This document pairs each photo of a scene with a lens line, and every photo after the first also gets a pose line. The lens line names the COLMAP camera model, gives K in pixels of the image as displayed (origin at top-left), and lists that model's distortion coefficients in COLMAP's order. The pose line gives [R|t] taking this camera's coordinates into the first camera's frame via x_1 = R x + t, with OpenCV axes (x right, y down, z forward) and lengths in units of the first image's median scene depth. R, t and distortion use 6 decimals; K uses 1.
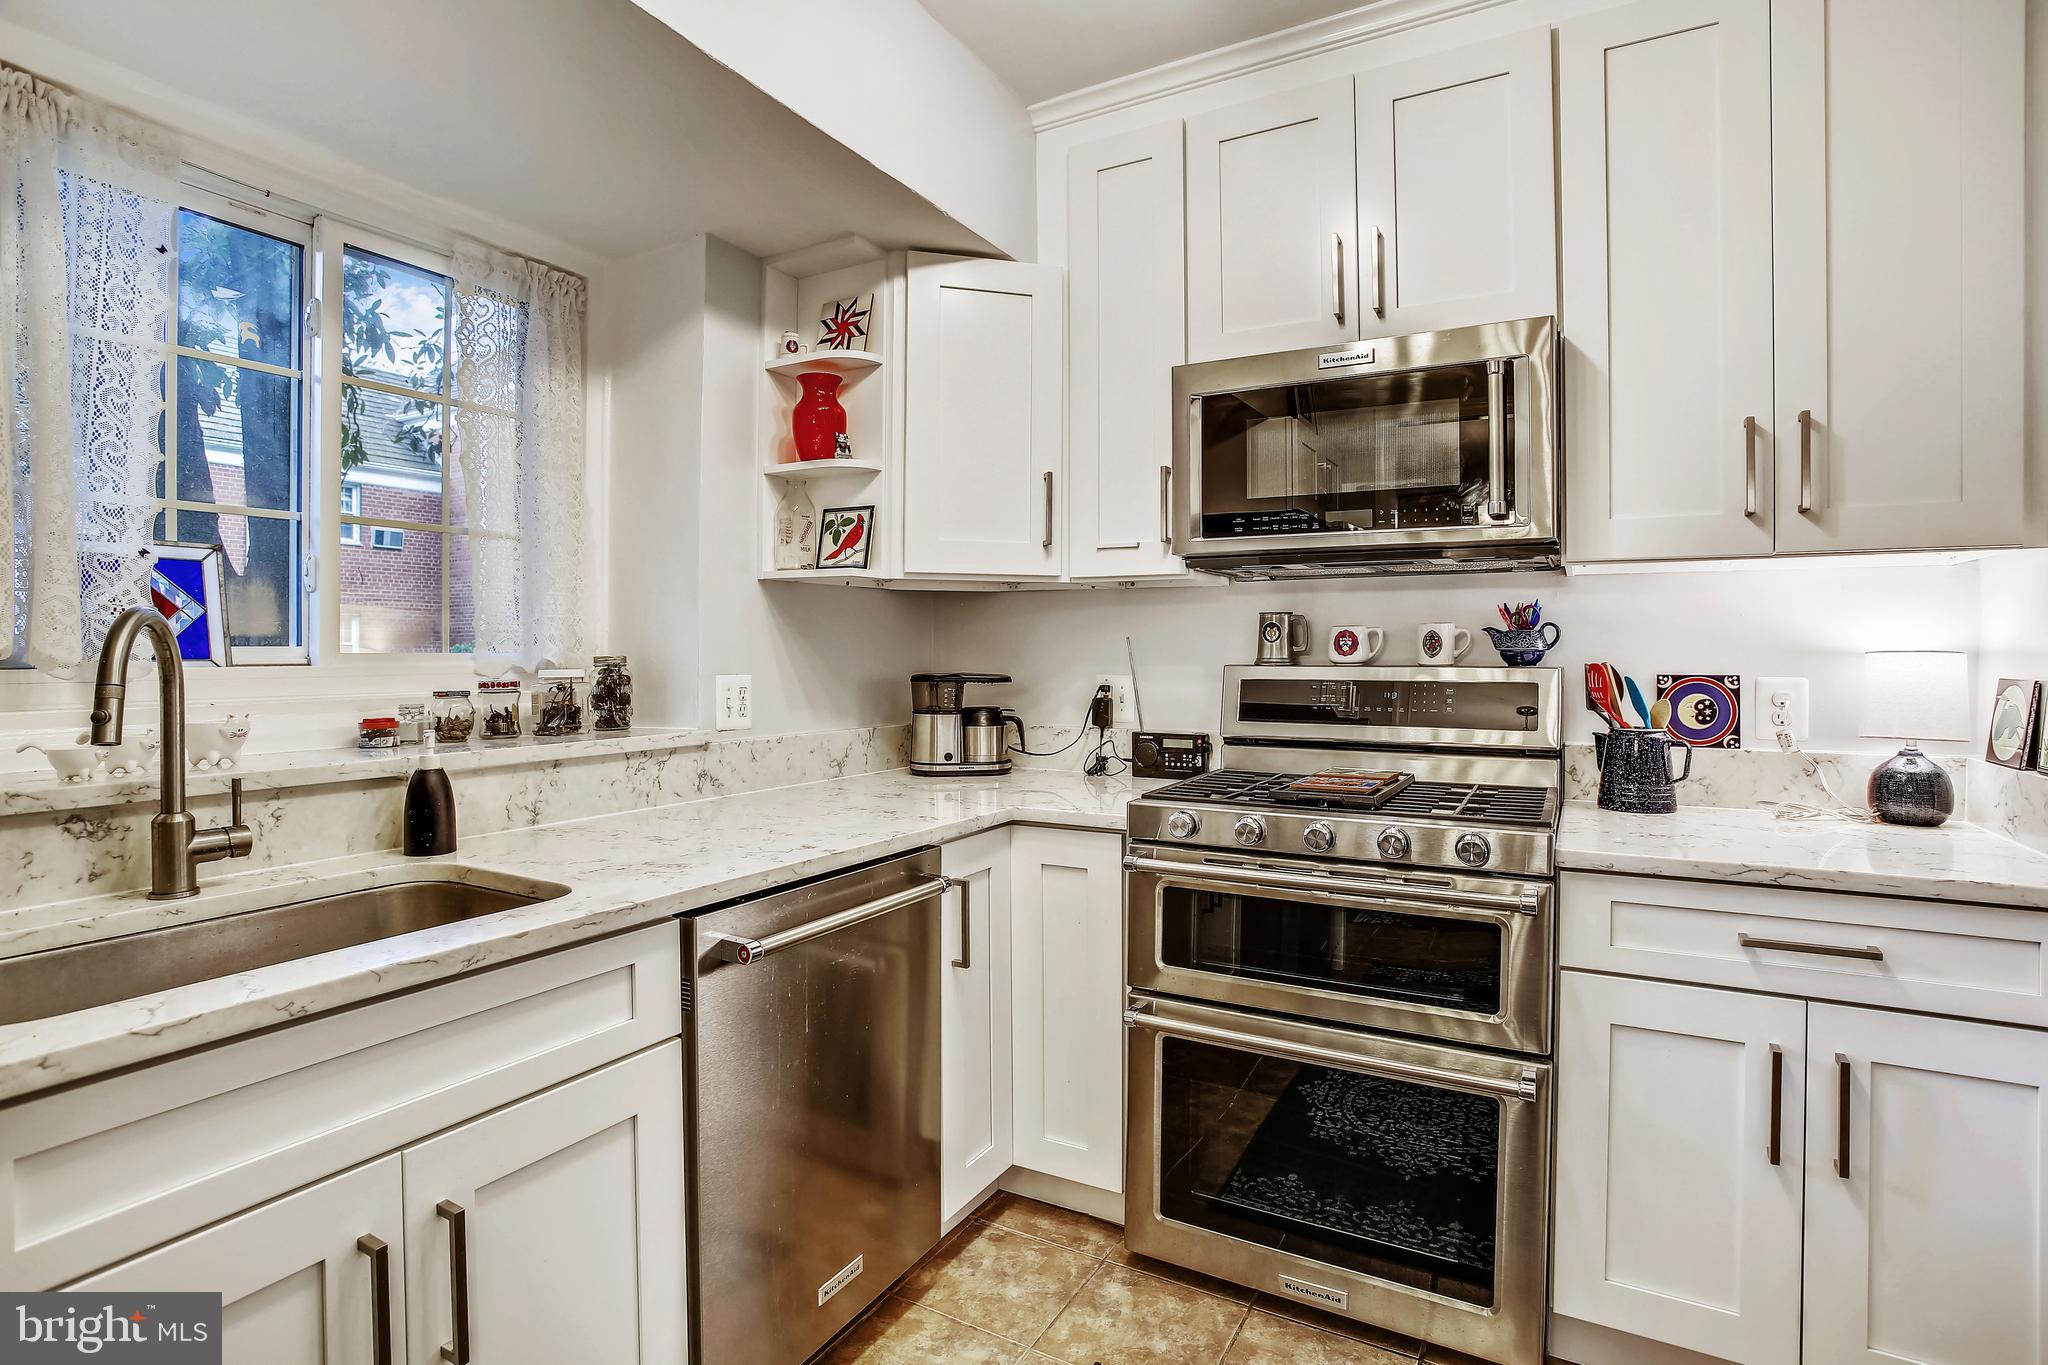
lens RADIAL K [[1003.8, 0, 1032.8], [0, 1003.8, 652.0], [0, 0, 1]] dist [-0.067922, 0.026092]
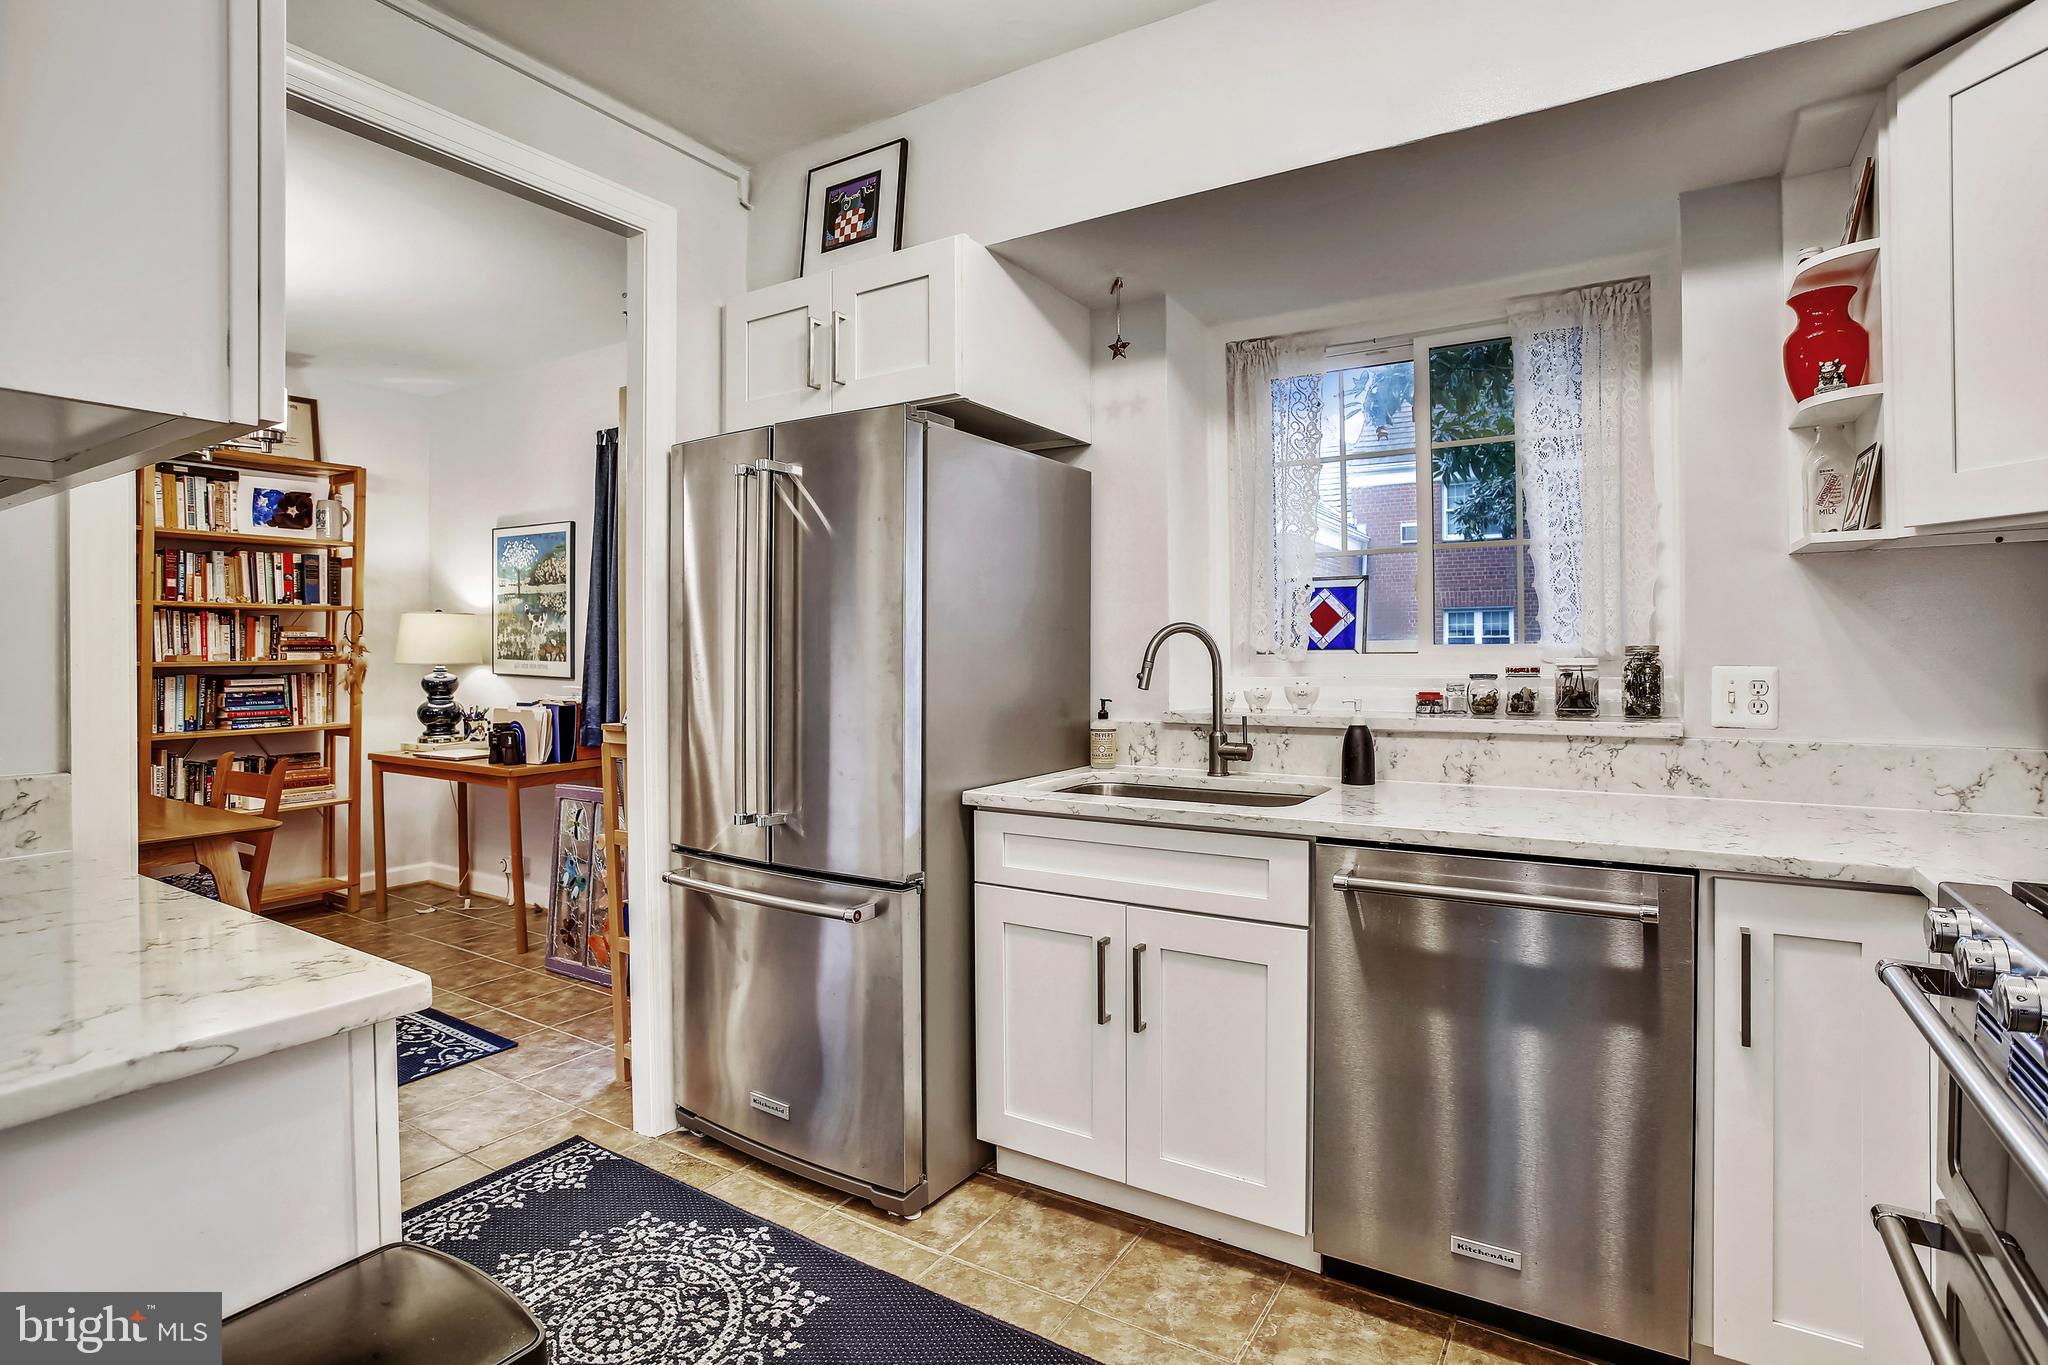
lens RADIAL K [[1009.2, 0, 1030.8], [0, 1009.2, 656.2], [0, 0, 1]] dist [-0.066297, 0.029400]
pose [[-0.046313, 0.005475, -0.998912, 0.655398], [0.007496, 0.999959, 0.005133, 0.005289], [0.998899, -0.007250, -0.046353, 0.443549]]
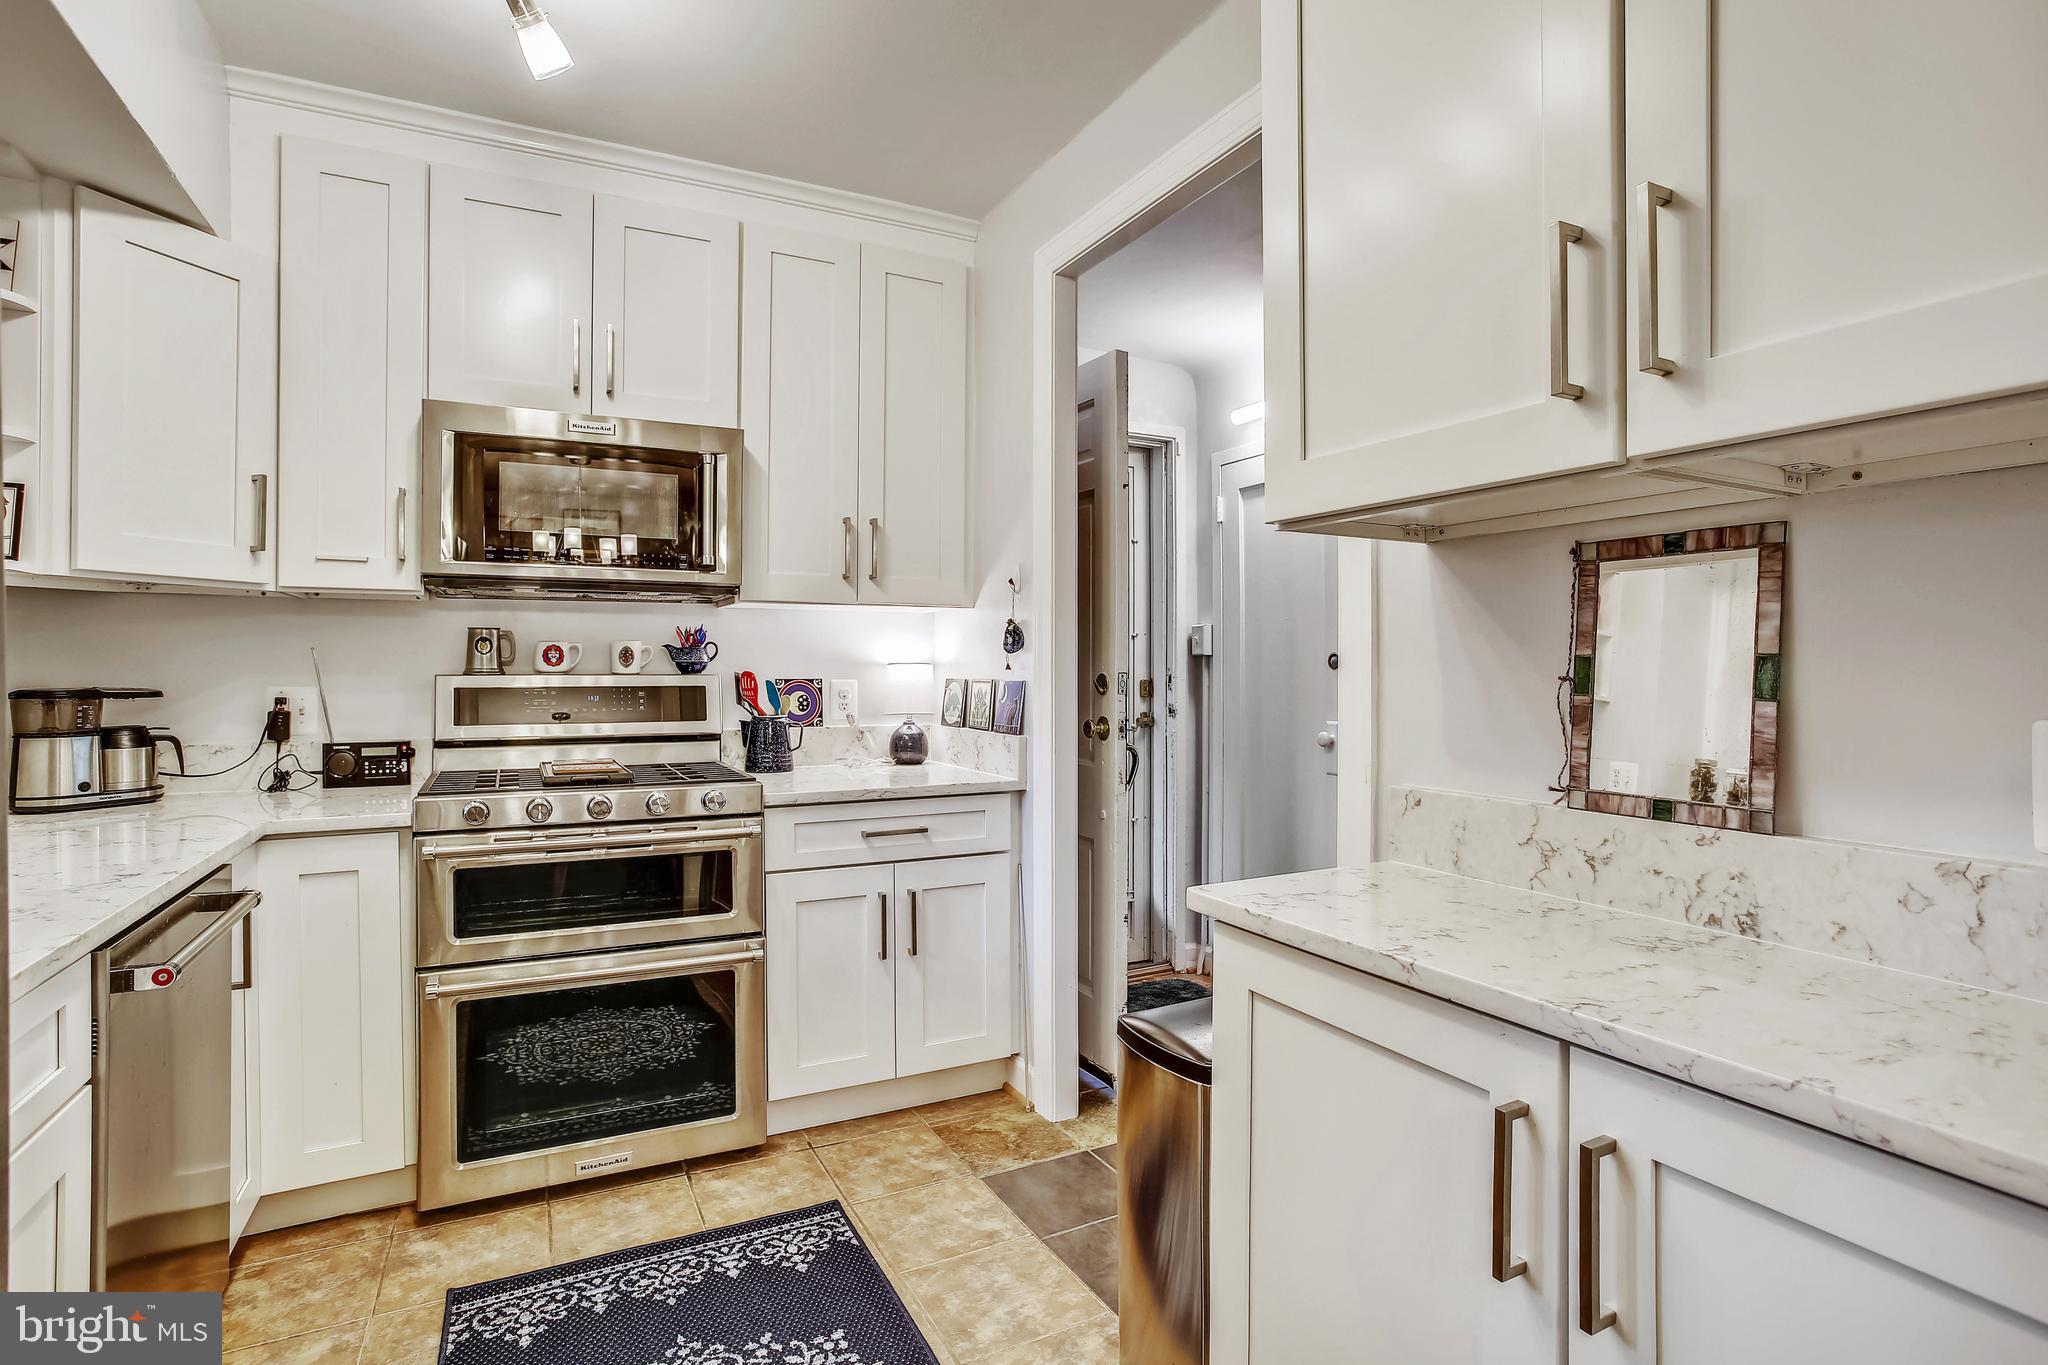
lens RADIAL K [[1029.4, 0, 1027.5], [0, 1029.4, 672.0], [0, 0, 1]] dist [-0.070521, 0.030851]
pose [[0.559122, -0.006516, 0.829060, -0.412585], [-0.001895, 0.999956, 0.009137, -0.001624], [-0.829083, -0.006680, 0.559085, -0.161806]]
